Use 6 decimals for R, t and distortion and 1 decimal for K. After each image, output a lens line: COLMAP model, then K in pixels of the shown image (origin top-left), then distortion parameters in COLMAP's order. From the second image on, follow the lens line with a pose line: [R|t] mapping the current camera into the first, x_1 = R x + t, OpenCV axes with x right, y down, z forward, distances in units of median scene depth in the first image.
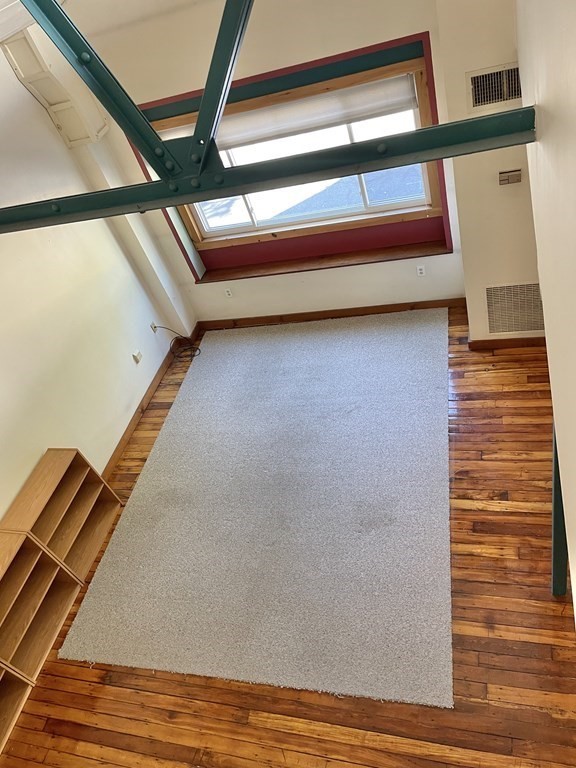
lens RADIAL K [[579.3, 0, 288.0], [0, 579.3, 384.0], [0, 0, 1]] dist [0.112660, -0.143890]
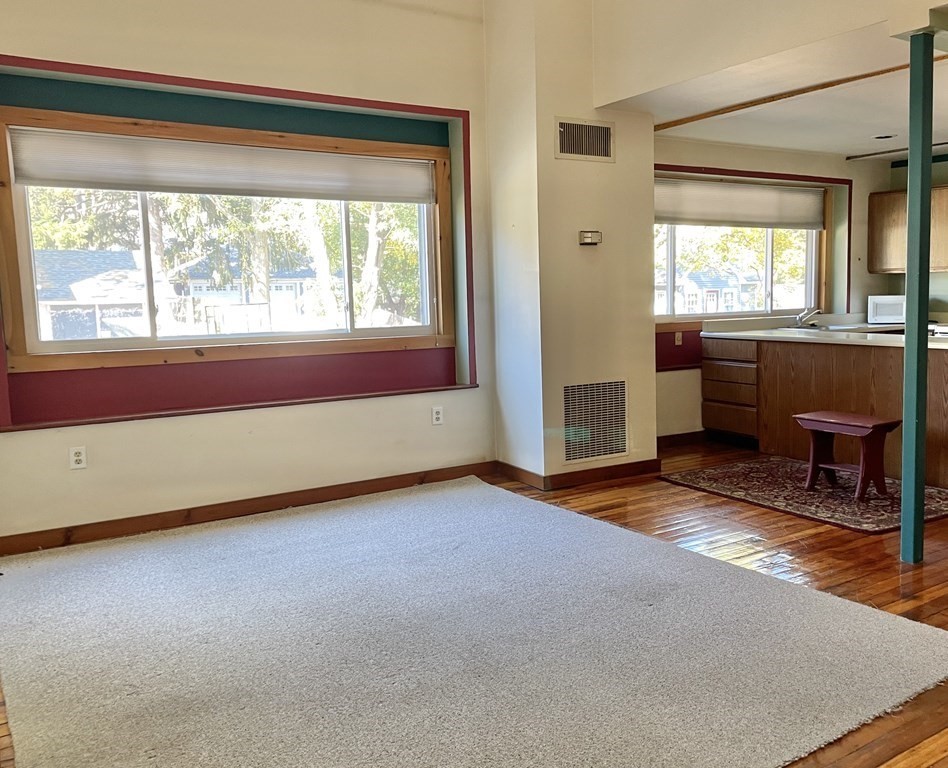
lens RADIAL K [[855.1, 0, 566.9], [0, 855.1, 380.6], [0, 0, 1]] dist [0.047631, -0.002651]
pose [[0.645446, 0.193324, 0.738935, -0.503894], [0.388606, 0.749750, -0.535594, 0.442697], [-0.657559, 0.632852, 0.408797, 0.522154]]
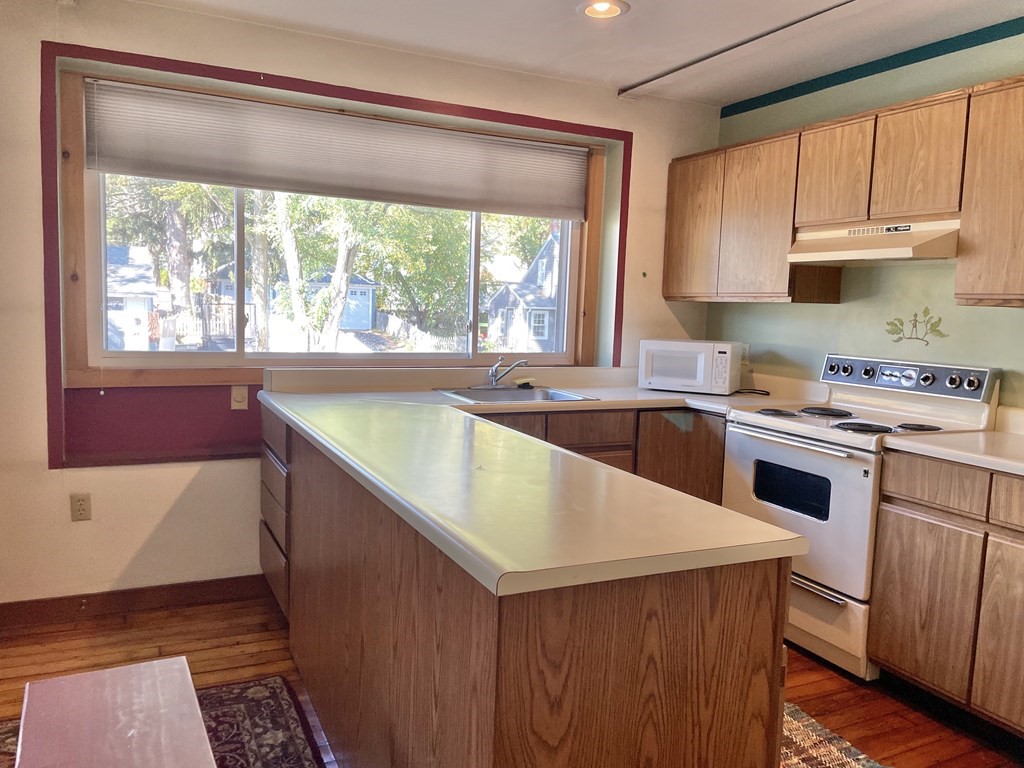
lens RADIAL K [[772.4, 0, 512.0], [0, 772.4, 384.0], [0, 0, 1]] dist [0.112660, -0.143890]
pose [[0.727647, 0.243106, 0.641428, 0.412023], [0.258464, 0.769003, -0.584663, 0.157127], [-0.635395, 0.591214, 0.496729, 0.418489]]
